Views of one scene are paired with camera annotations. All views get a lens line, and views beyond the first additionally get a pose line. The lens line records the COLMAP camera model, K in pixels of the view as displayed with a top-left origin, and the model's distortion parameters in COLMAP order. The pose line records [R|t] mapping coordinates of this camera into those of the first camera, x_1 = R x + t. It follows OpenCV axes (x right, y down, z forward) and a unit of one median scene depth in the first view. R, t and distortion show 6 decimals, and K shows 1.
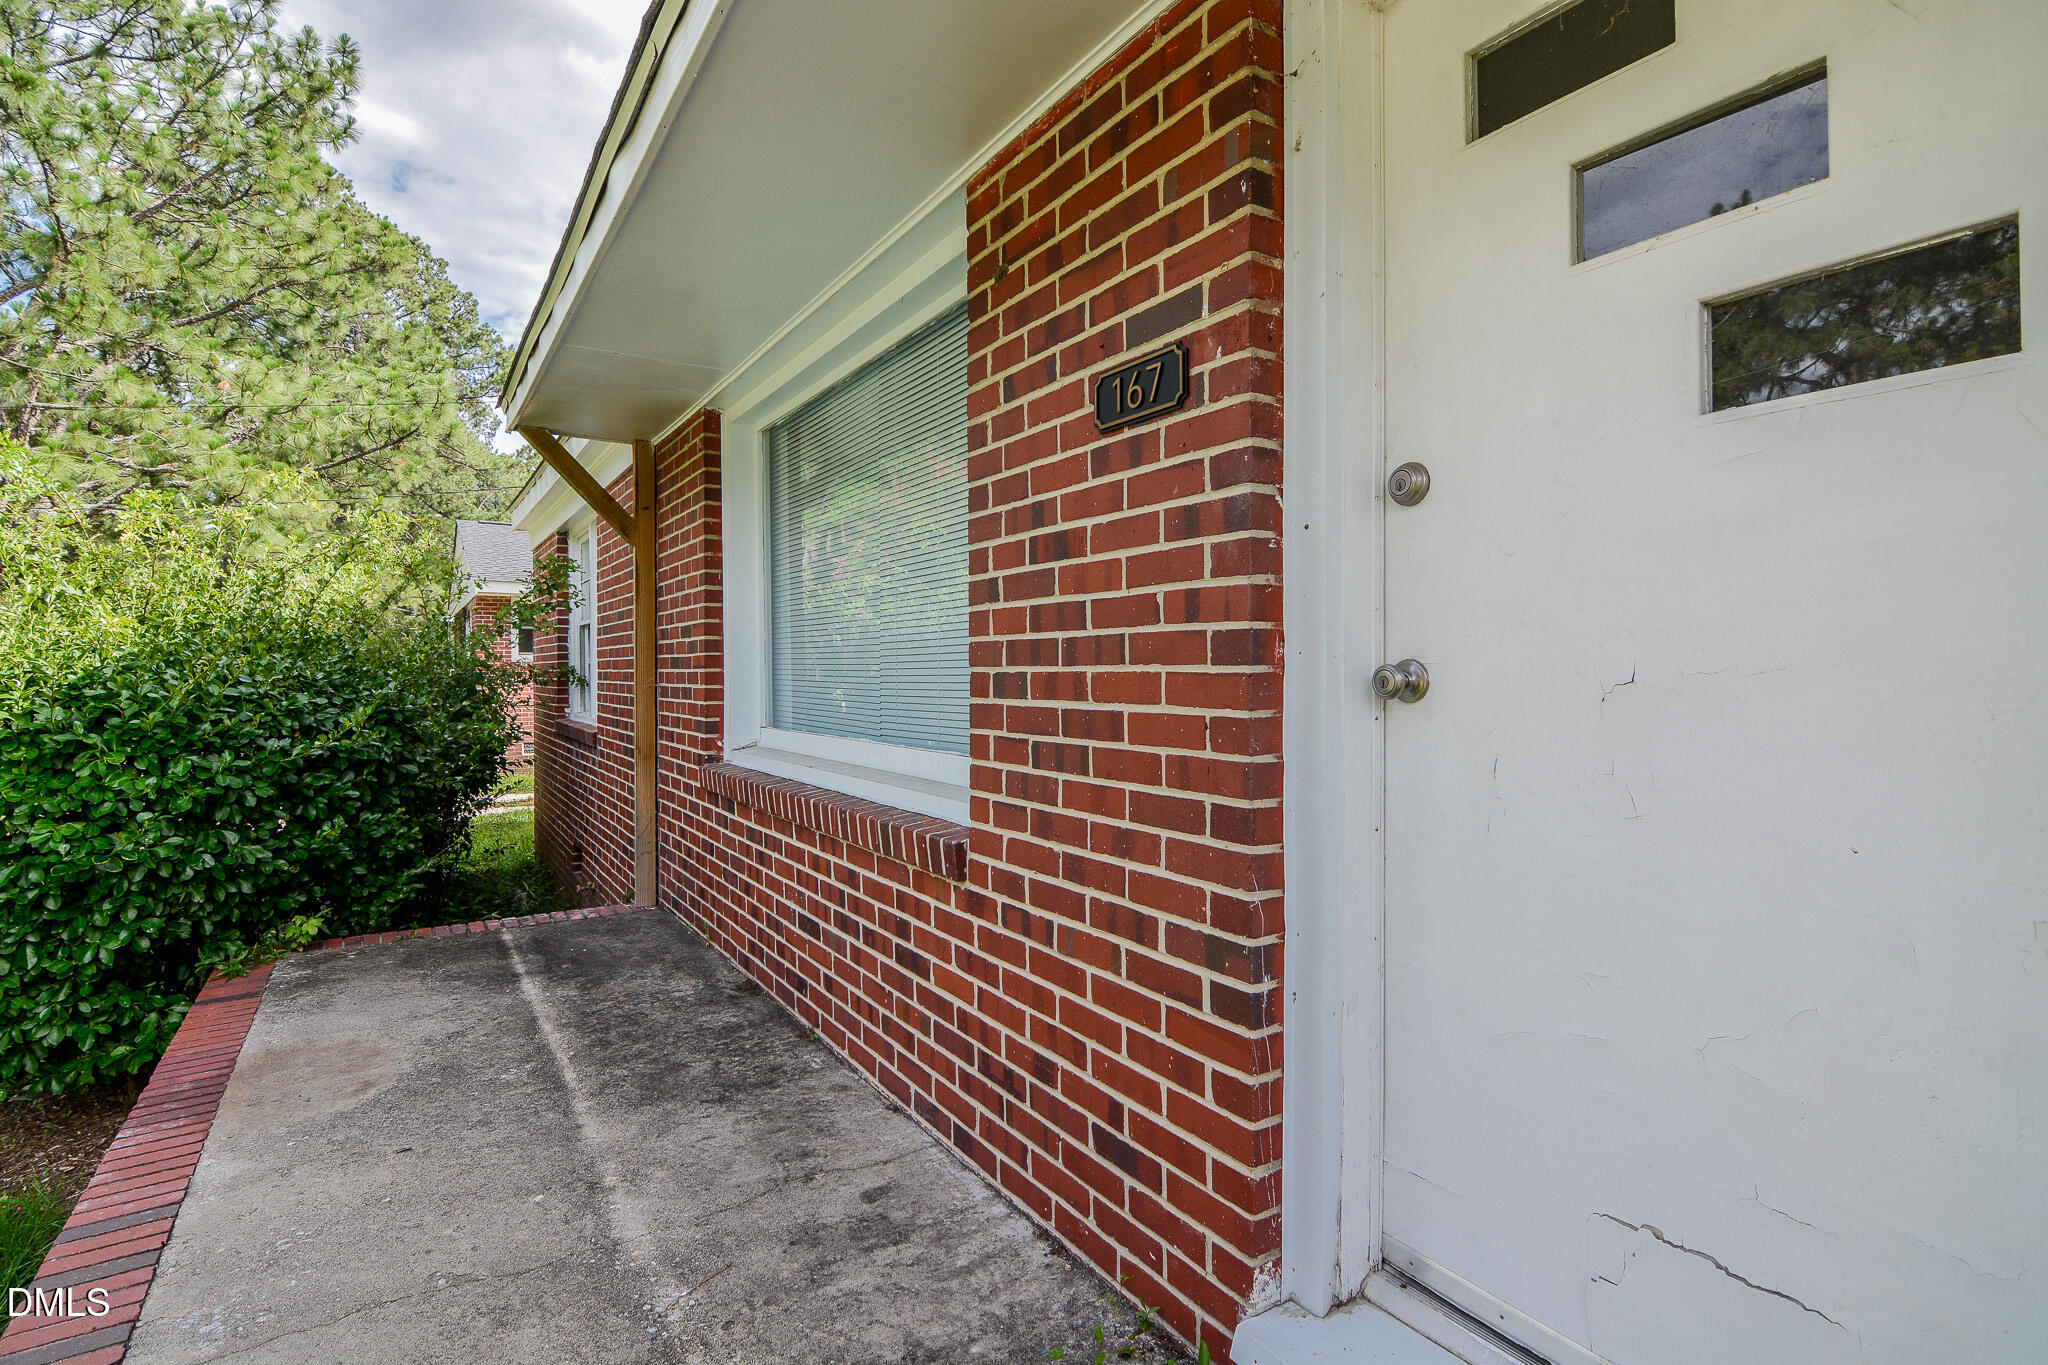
lens RADIAL K [[1005.0, 0, 992.2], [0, 1005.0, 675.2], [0, 0, 1]] dist [-0.004175, -0.010778]
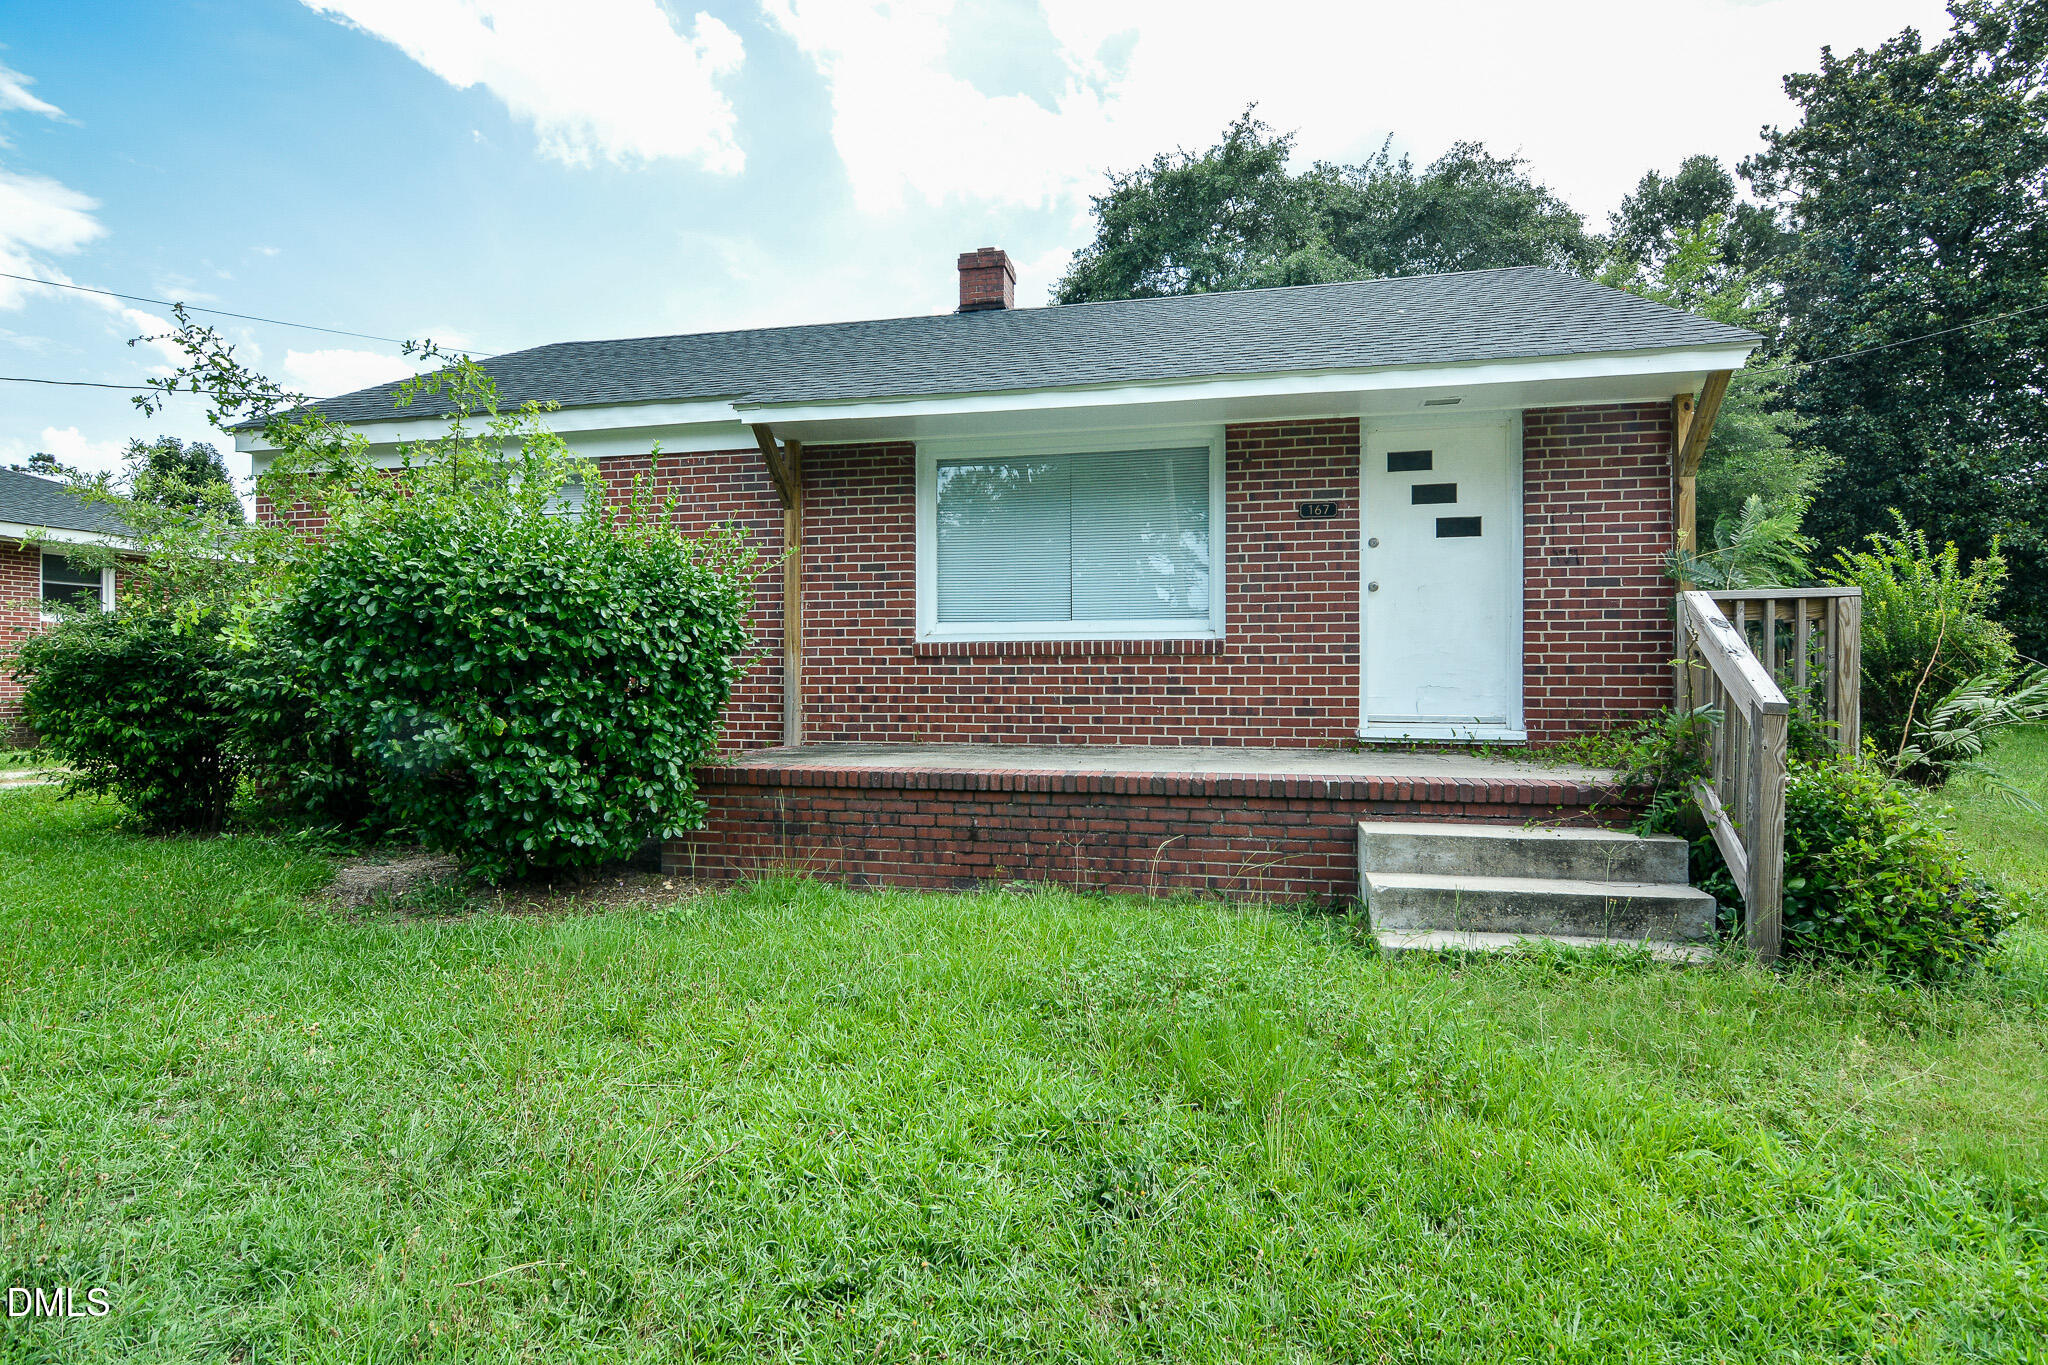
lens RADIAL K [[1005.0, 0, 1014.6], [0, 1005.0, 679.2], [0, 0, 1]] dist [-0.004175, -0.010778]
pose [[0.693350, 0.003022, 0.720594, -2.787998], [0.001315, 0.999984, -0.005460, 0.313467], [-0.720599, 0.004733, 0.693335, -0.678007]]
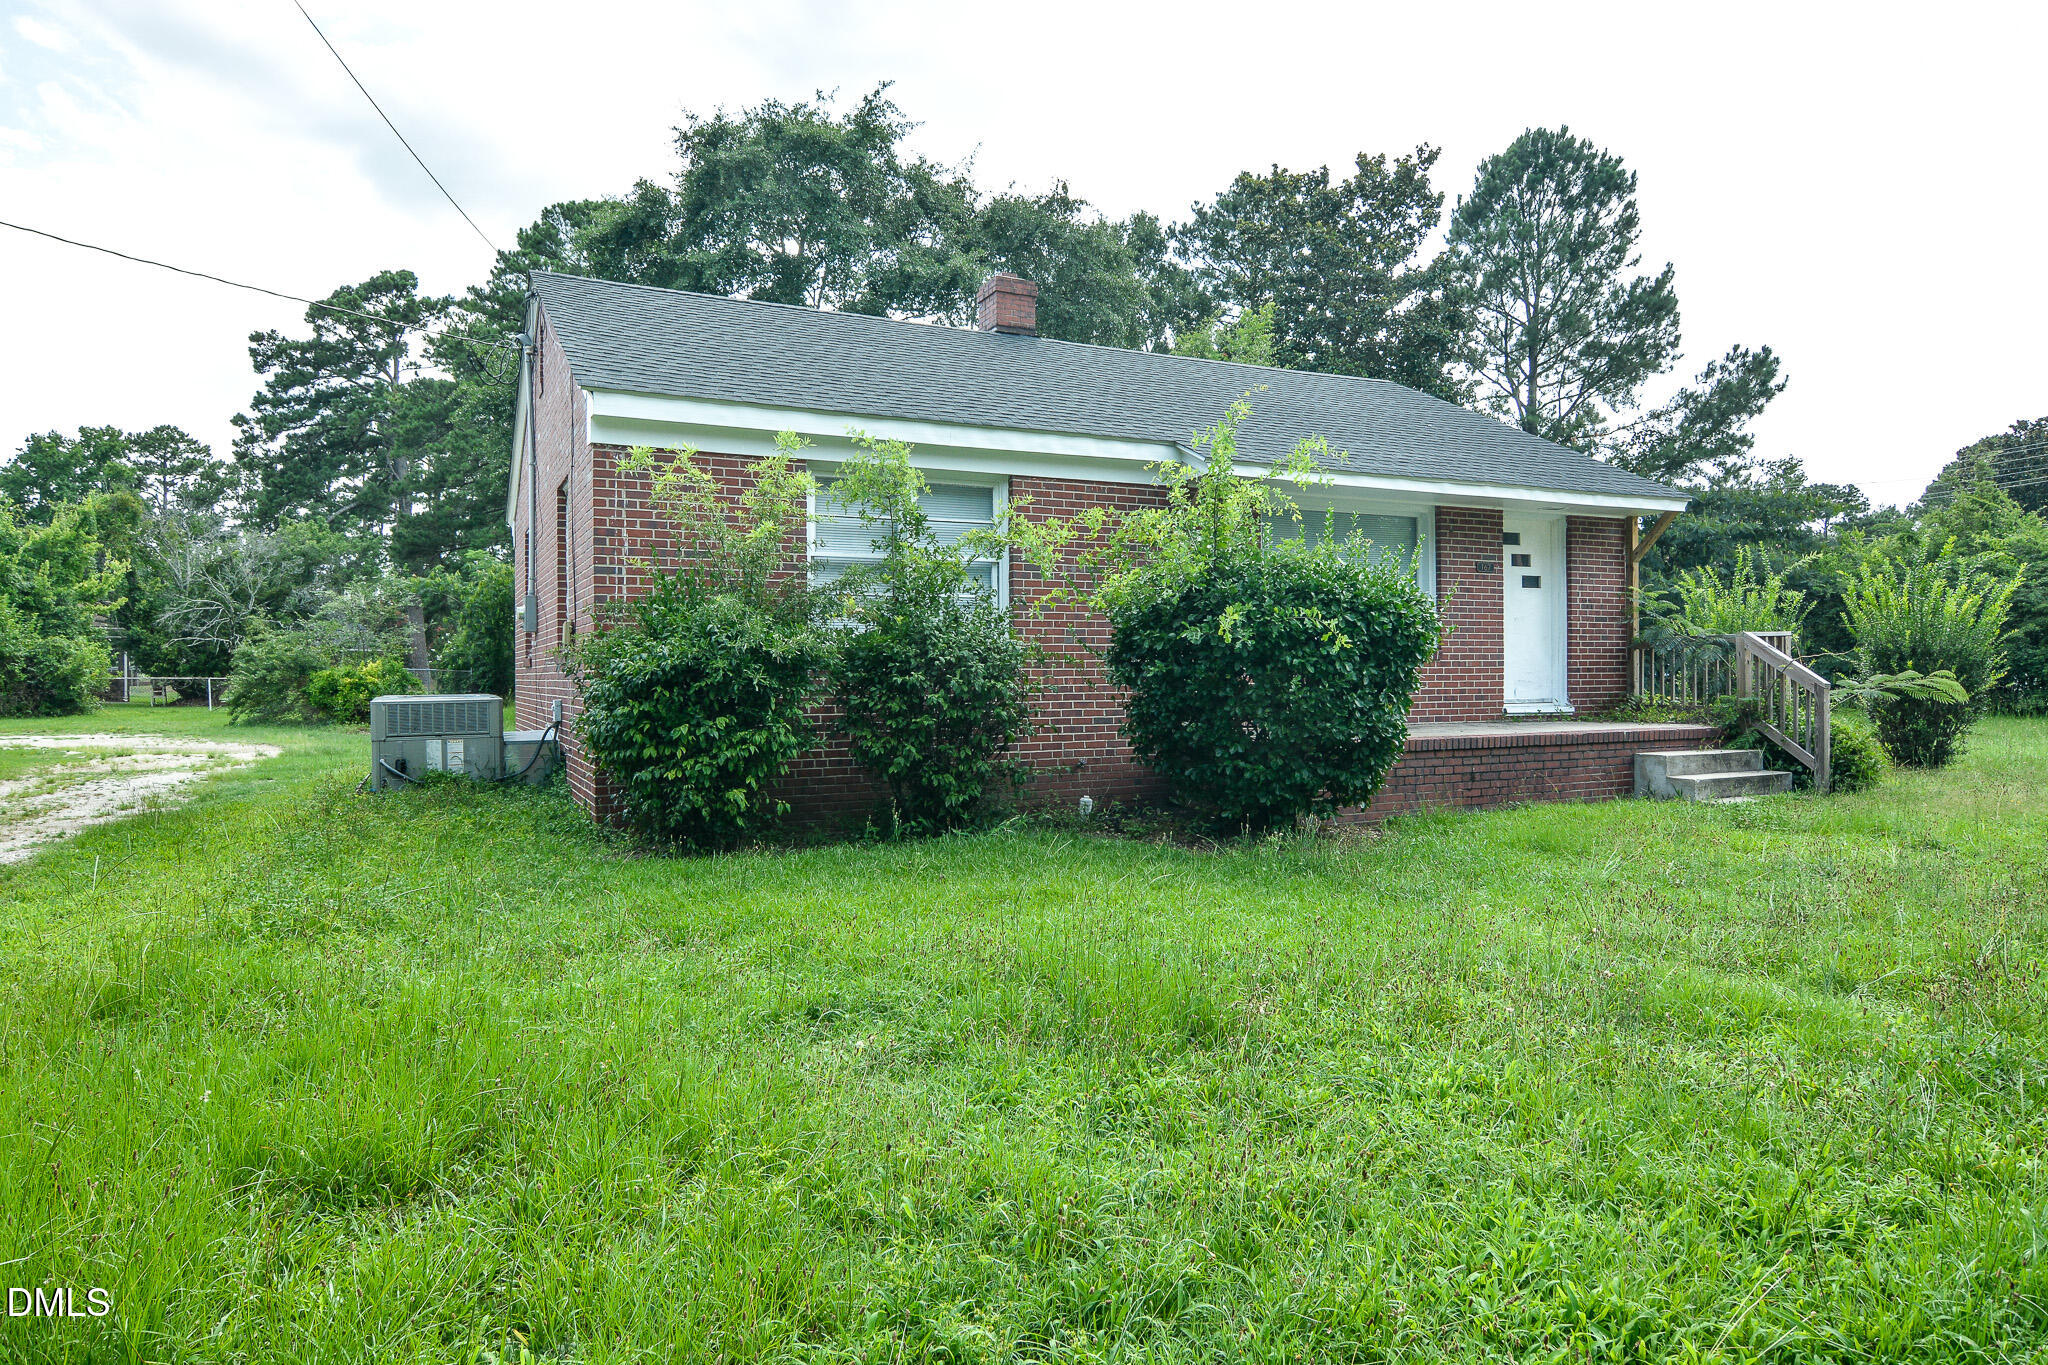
lens RADIAL K [[1253.1, 0, 1023.3], [0, 1253.1, 676.0], [0, 0, 1]] dist [-0.007947, -0.000612]
pose [[0.089135, 0.003834, 0.996012, -6.104434], [0.013581, 0.999895, -0.005064, 0.296116], [-0.995927, 0.013978, 0.089074, 2.496465]]
